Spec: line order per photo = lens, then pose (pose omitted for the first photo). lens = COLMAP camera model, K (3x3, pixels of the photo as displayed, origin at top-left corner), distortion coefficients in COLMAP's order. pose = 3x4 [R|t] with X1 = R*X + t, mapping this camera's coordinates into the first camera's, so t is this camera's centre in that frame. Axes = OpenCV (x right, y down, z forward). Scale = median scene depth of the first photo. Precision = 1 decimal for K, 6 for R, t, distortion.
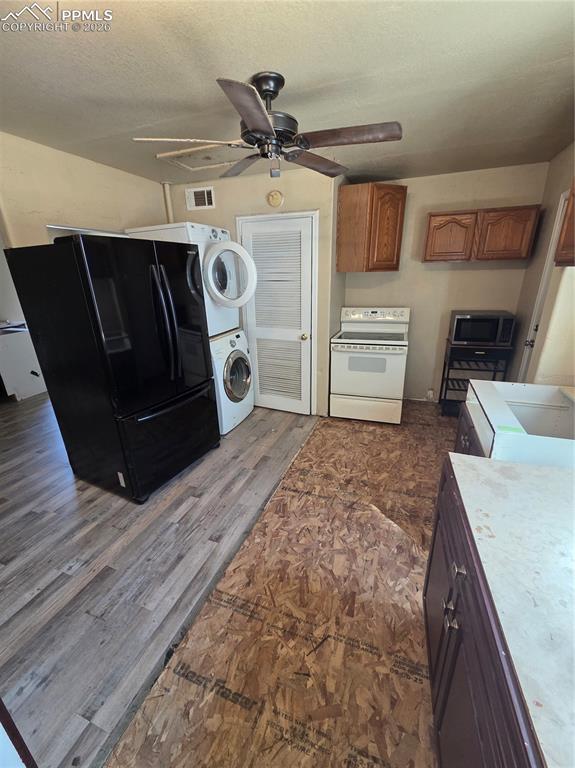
lens RADIAL K [[313.0, 0, 290.1], [0, 313.0, 384.1], [0, 0, 1]] dist [0.000105, 0.000496]
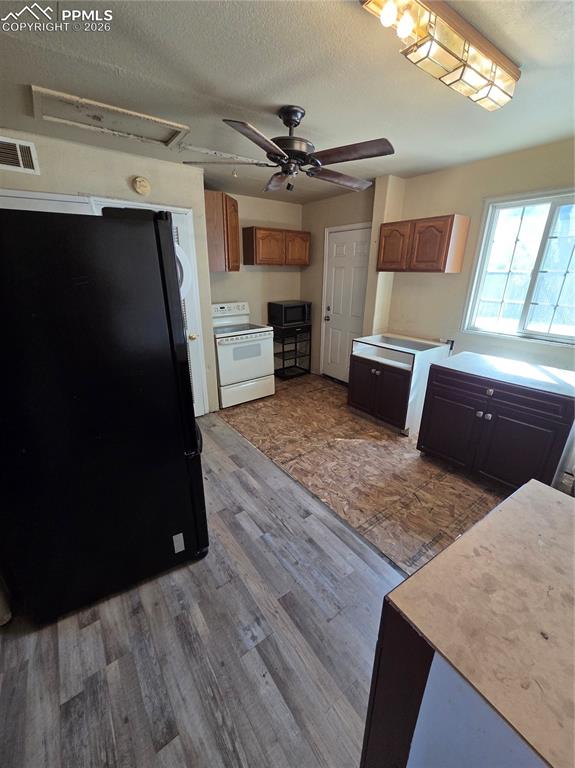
lens RADIAL K [[313.0, 0, 293.8], [0, 313.0, 383.4], [0, 0, 1]] dist [0.000105, 0.000496]
pose [[0.544515, -0.260713, 0.797203, -0.815626], [0.263773, 0.955468, 0.132306, -0.078513], [-0.796196, 0.138238, 0.589036, 0.266168]]
